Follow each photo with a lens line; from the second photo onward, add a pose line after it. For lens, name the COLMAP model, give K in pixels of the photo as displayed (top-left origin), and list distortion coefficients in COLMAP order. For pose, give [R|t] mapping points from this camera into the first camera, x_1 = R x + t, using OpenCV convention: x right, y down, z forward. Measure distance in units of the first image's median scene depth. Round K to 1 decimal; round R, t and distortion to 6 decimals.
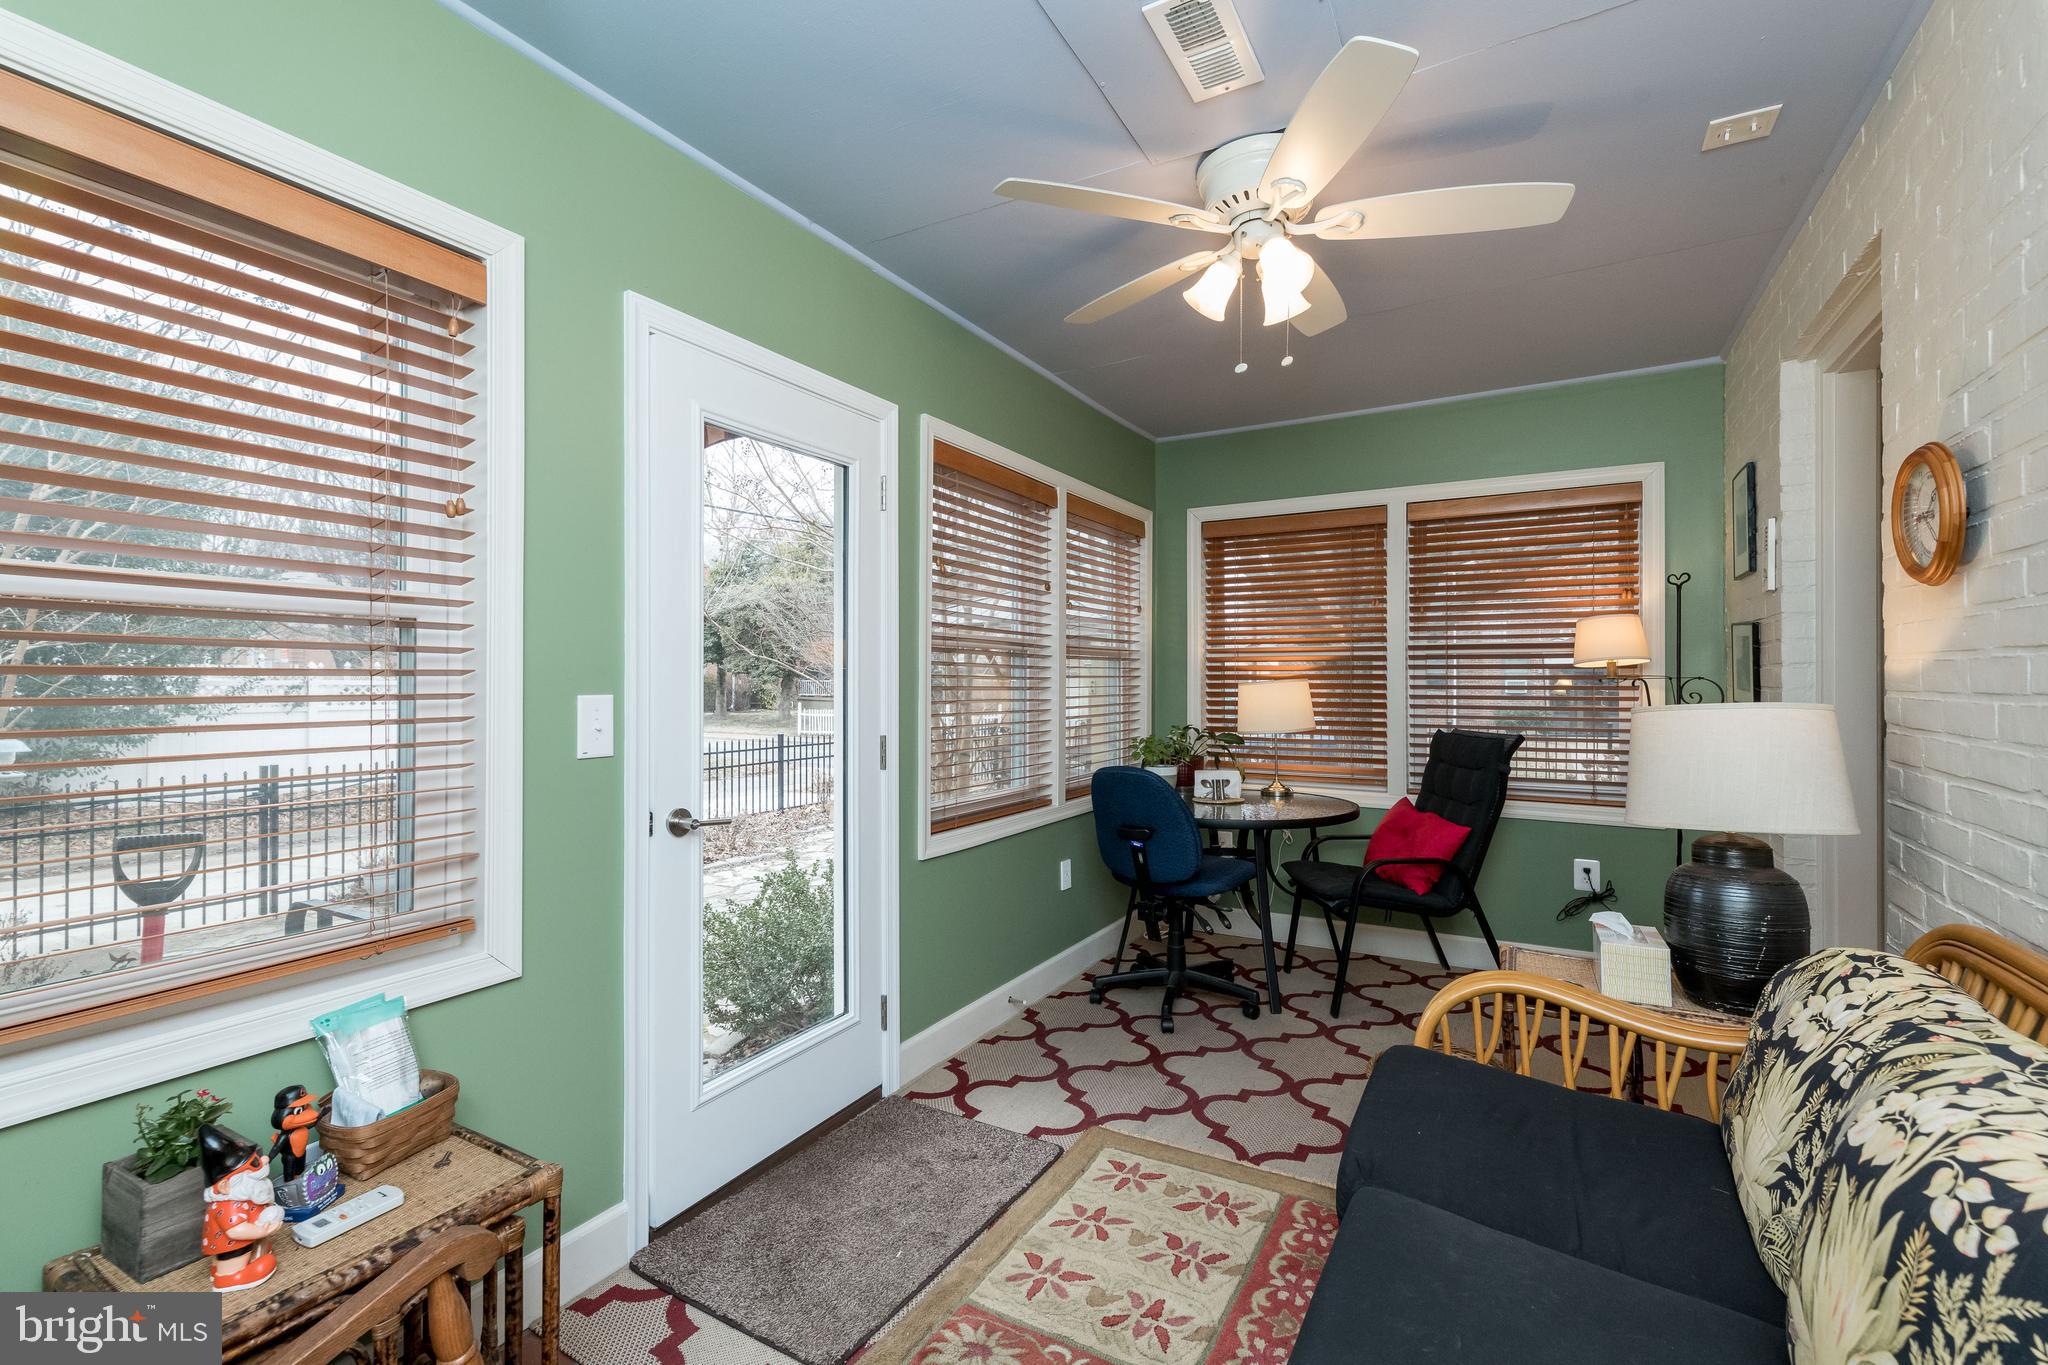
lens RADIAL K [[887.2, 0, 1026.2], [0, 887.2, 664.0], [0, 0, 1]] dist [0.012520, -0.000303]
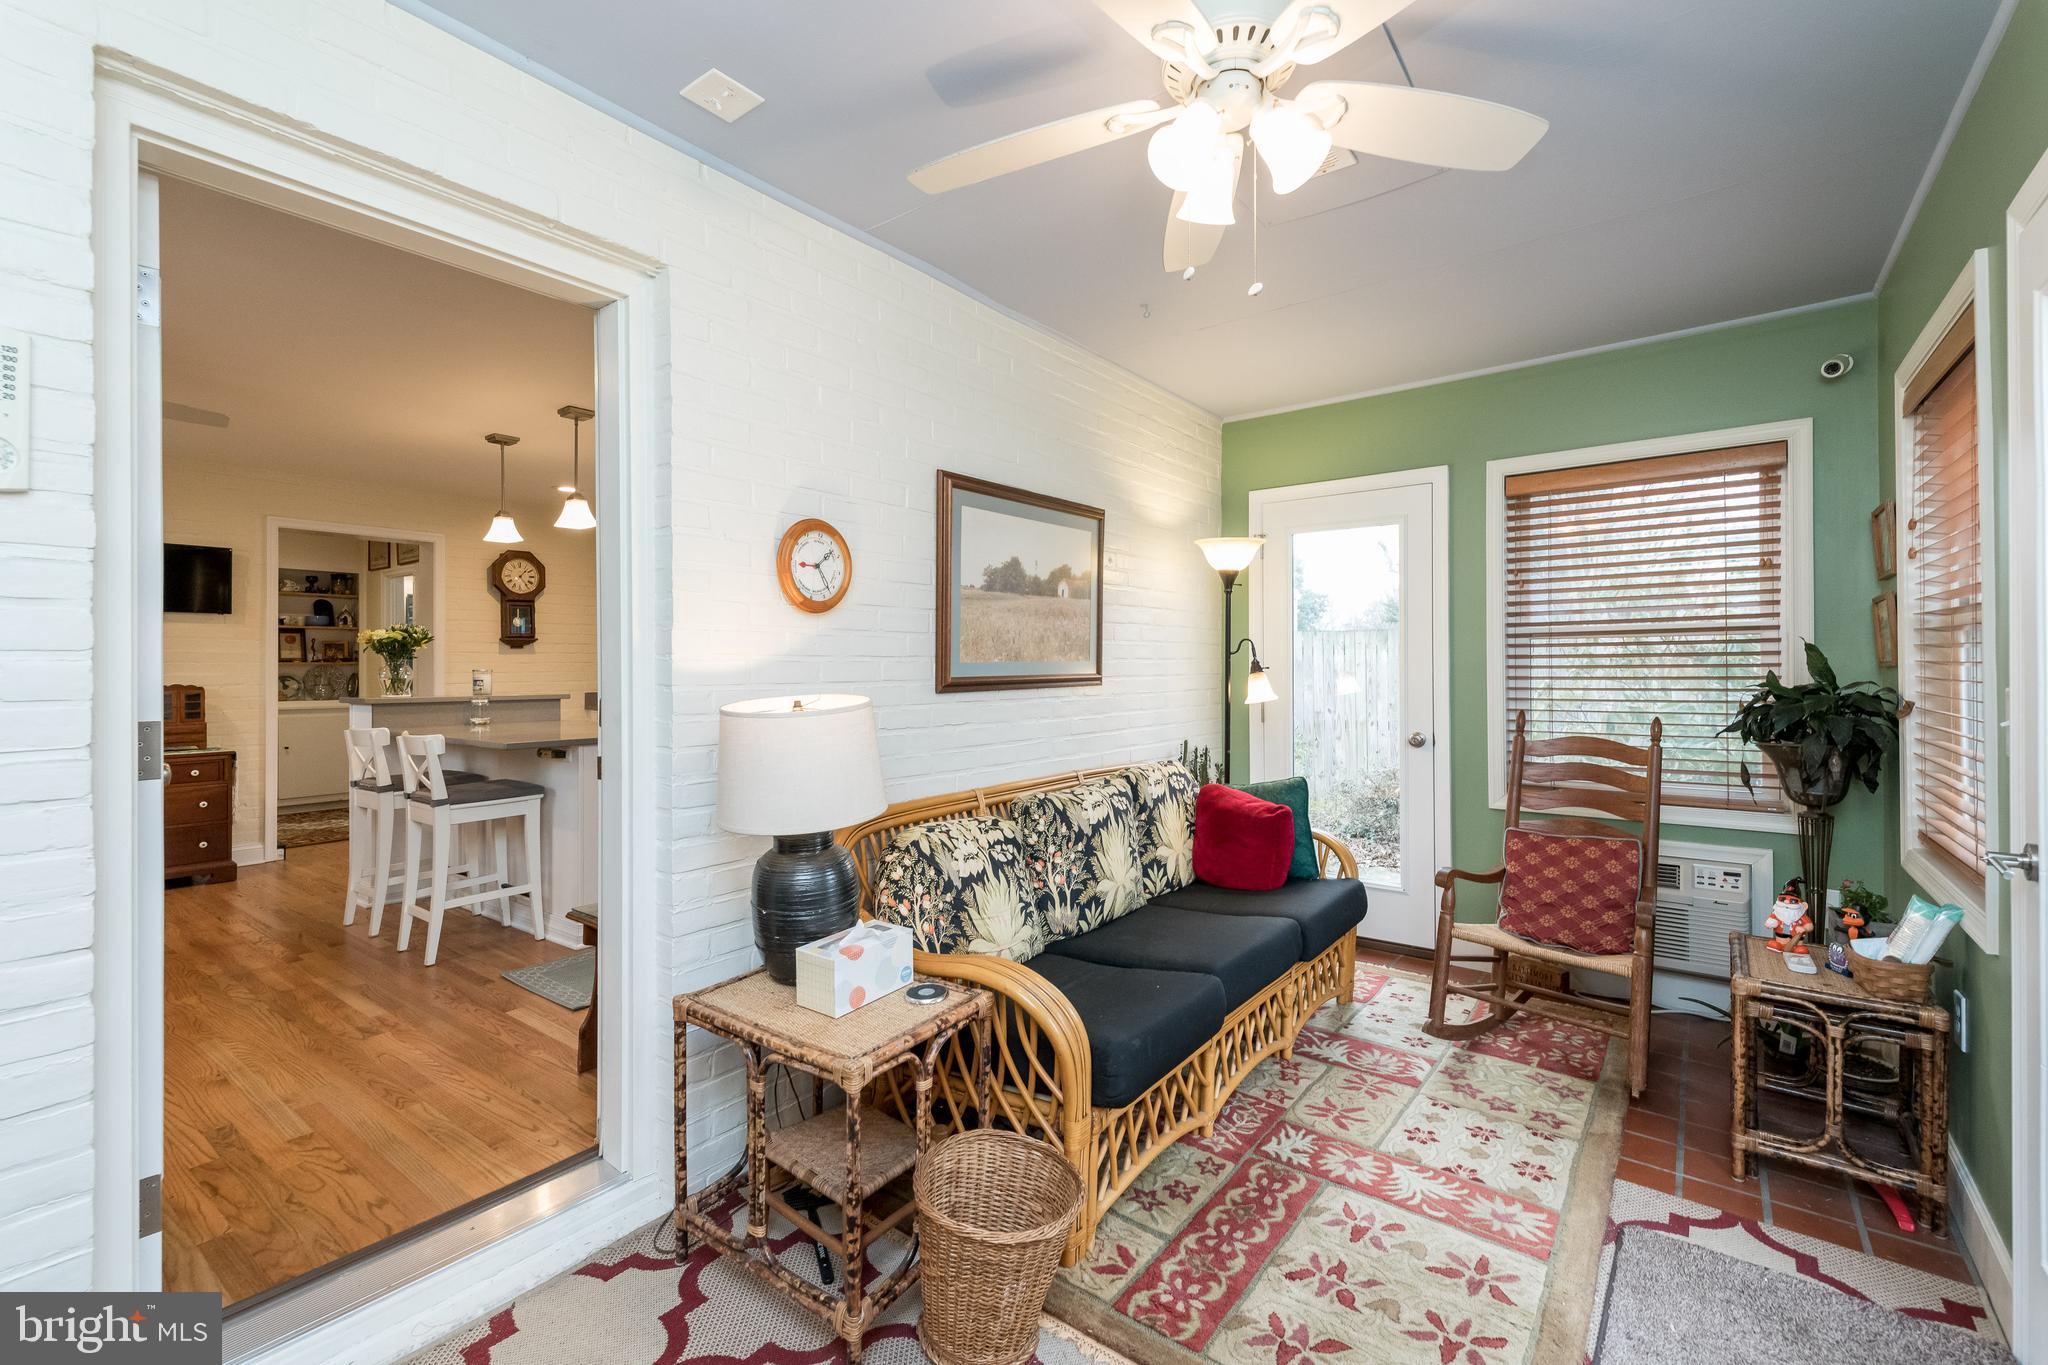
lens RADIAL K [[887.2, 0, 1026.2], [0, 887.2, 664.0], [0, 0, 1]] dist [0.012520, -0.000303]
pose [[-0.991878, 0.003836, 0.127133, 0.392718], [0.002571, 0.999946, -0.010112, 0.013338], [-0.127165, -0.009703, -0.991834, 2.066859]]
